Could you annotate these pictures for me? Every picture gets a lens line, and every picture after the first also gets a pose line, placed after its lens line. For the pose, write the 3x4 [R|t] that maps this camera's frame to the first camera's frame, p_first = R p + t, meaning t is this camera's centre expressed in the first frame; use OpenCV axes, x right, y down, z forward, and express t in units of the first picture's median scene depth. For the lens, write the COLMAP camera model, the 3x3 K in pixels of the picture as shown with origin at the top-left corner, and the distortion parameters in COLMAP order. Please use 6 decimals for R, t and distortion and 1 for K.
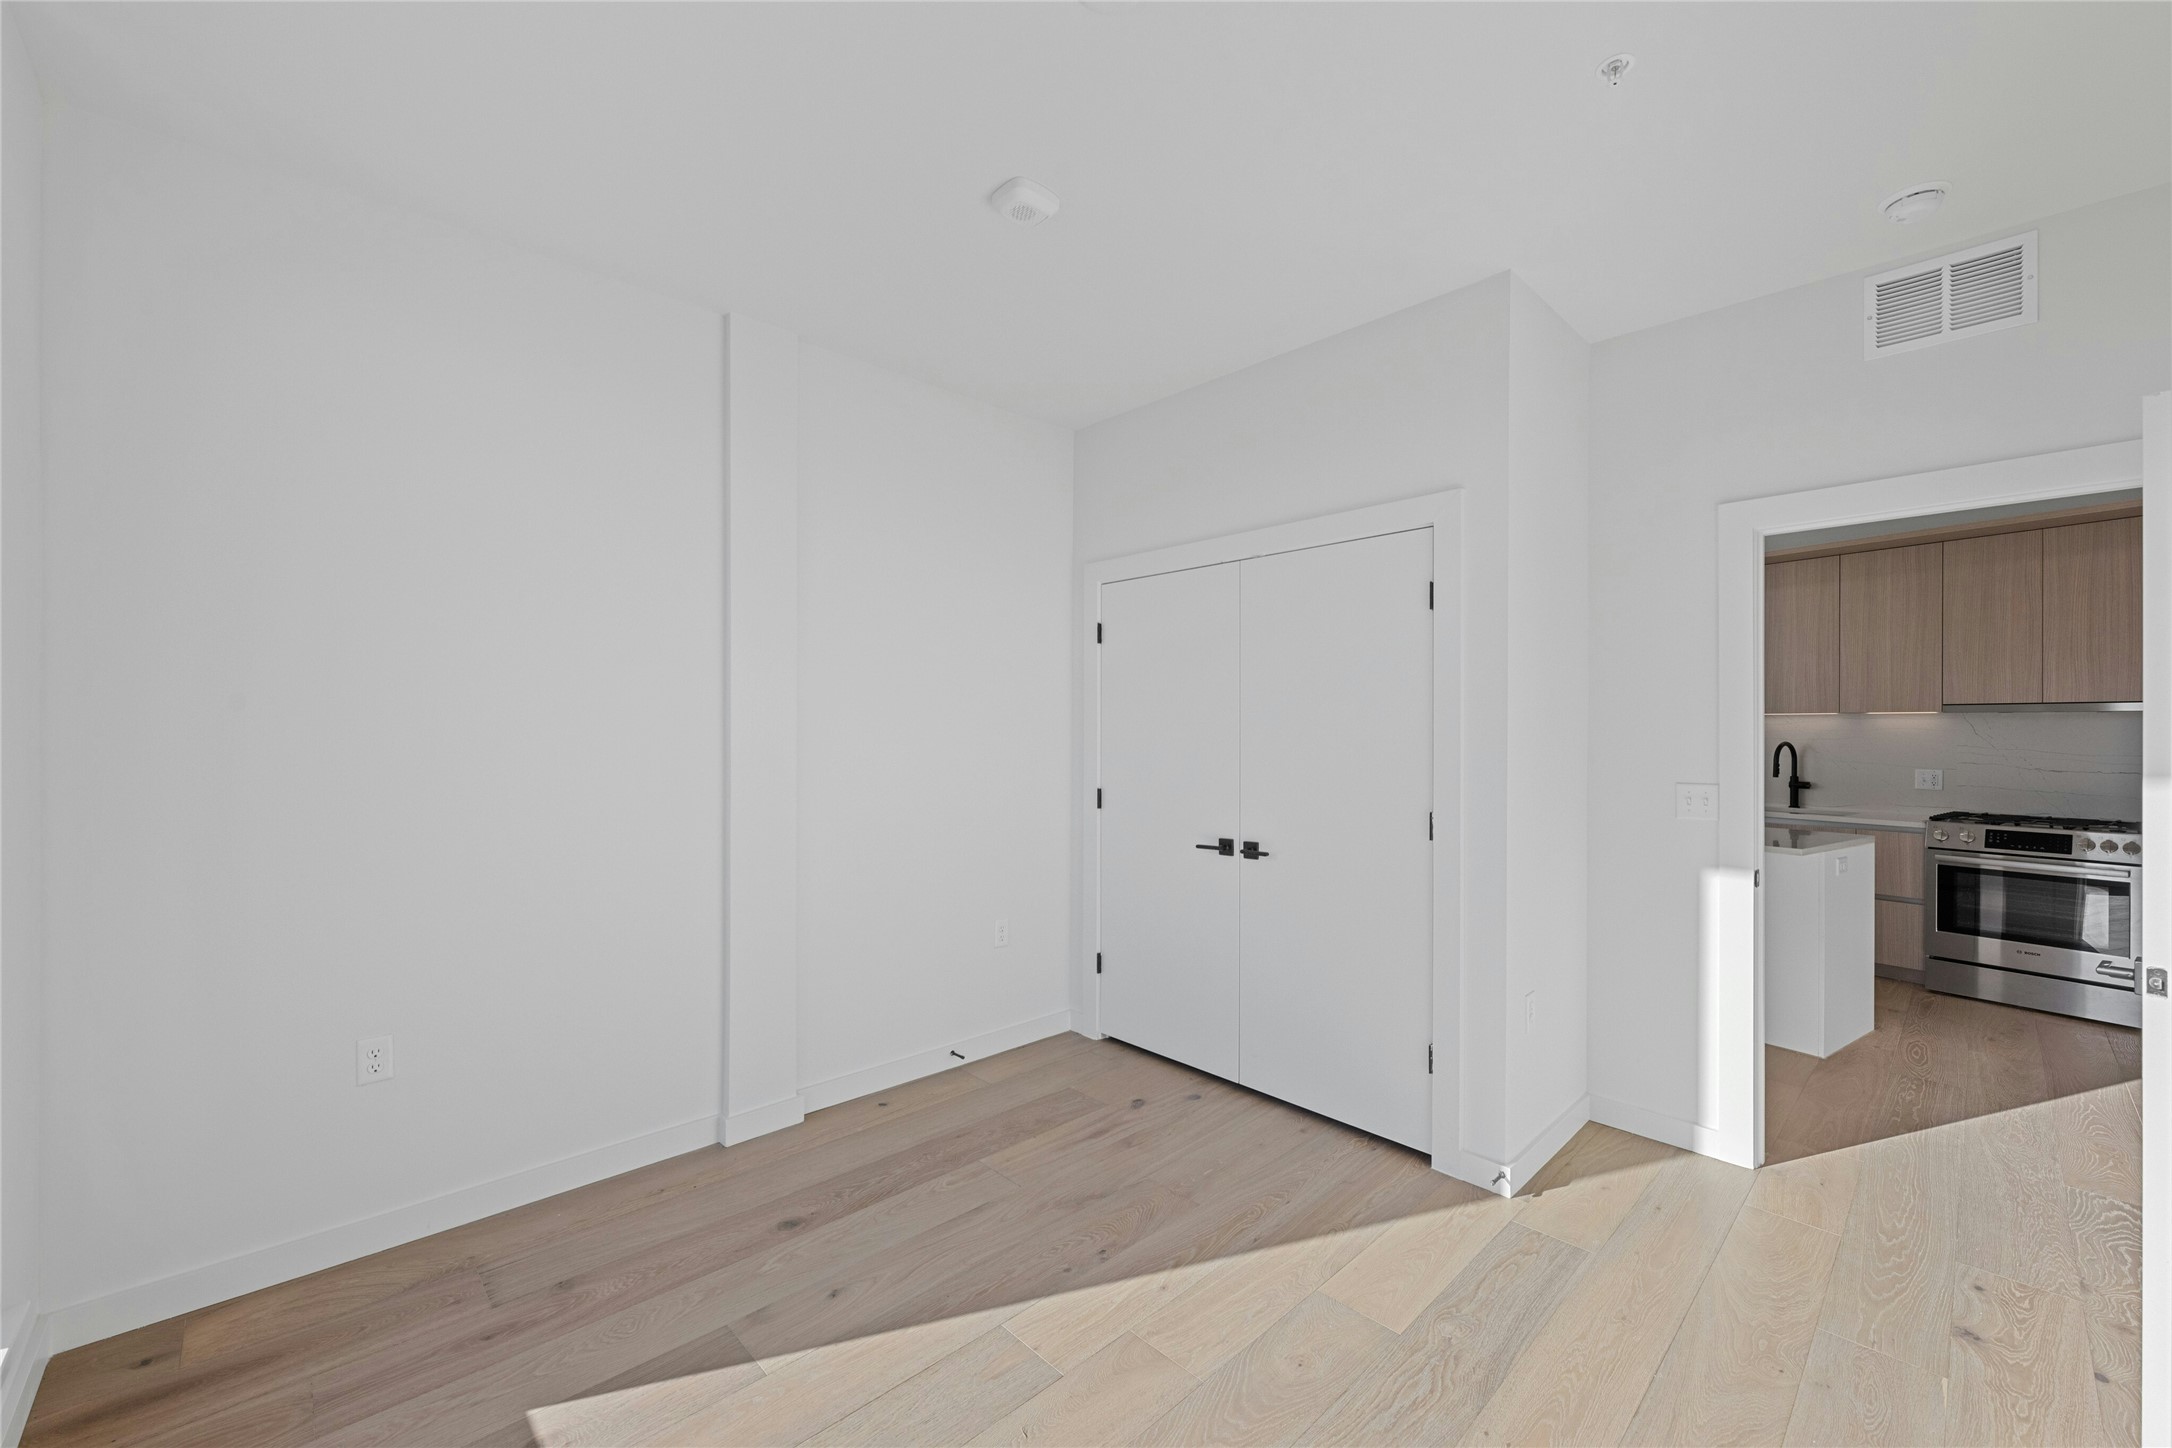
lens RADIAL K [[860.9, 0, 1074.8], [0, 860.9, 717.7], [0, 0, 1]] dist [0.000407, 0.000124]
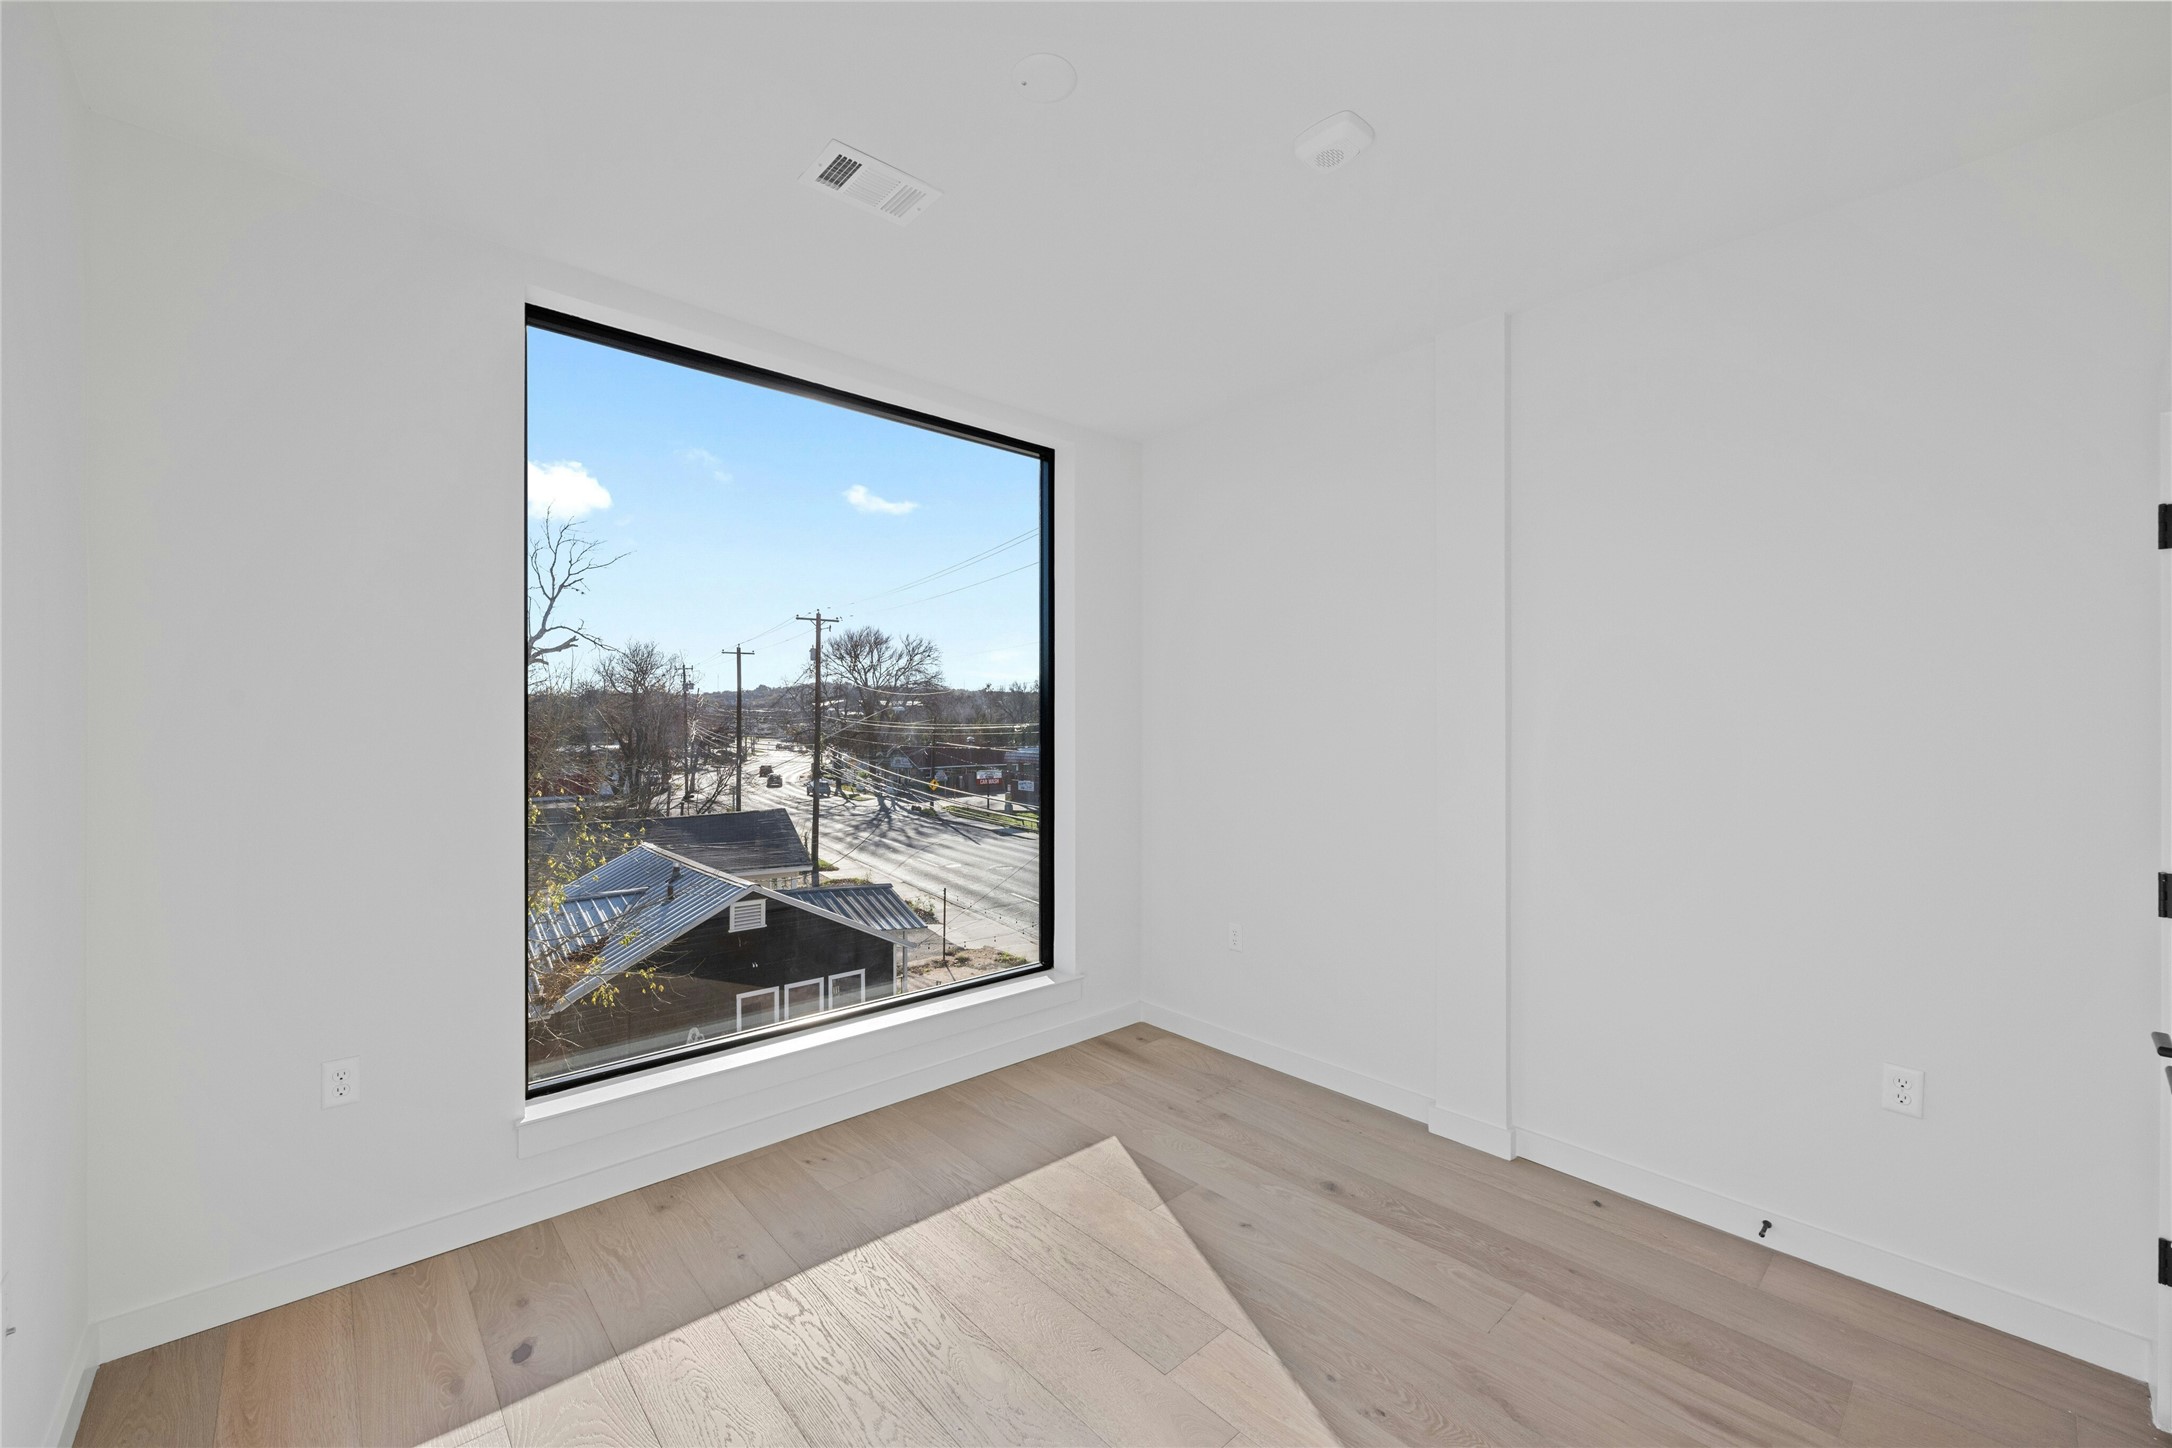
lens RADIAL K [[860.9, 0, 1081.5], [0, 860.9, 738.5], [0, 0, 1]] dist [0.000407, 0.000124]
pose [[-0.022736, 0.006407, -0.999721, 0.725003], [0.007321, 0.999954, 0.006242, 0.017514], [0.999715, -0.007177, -0.022782, 0.692248]]
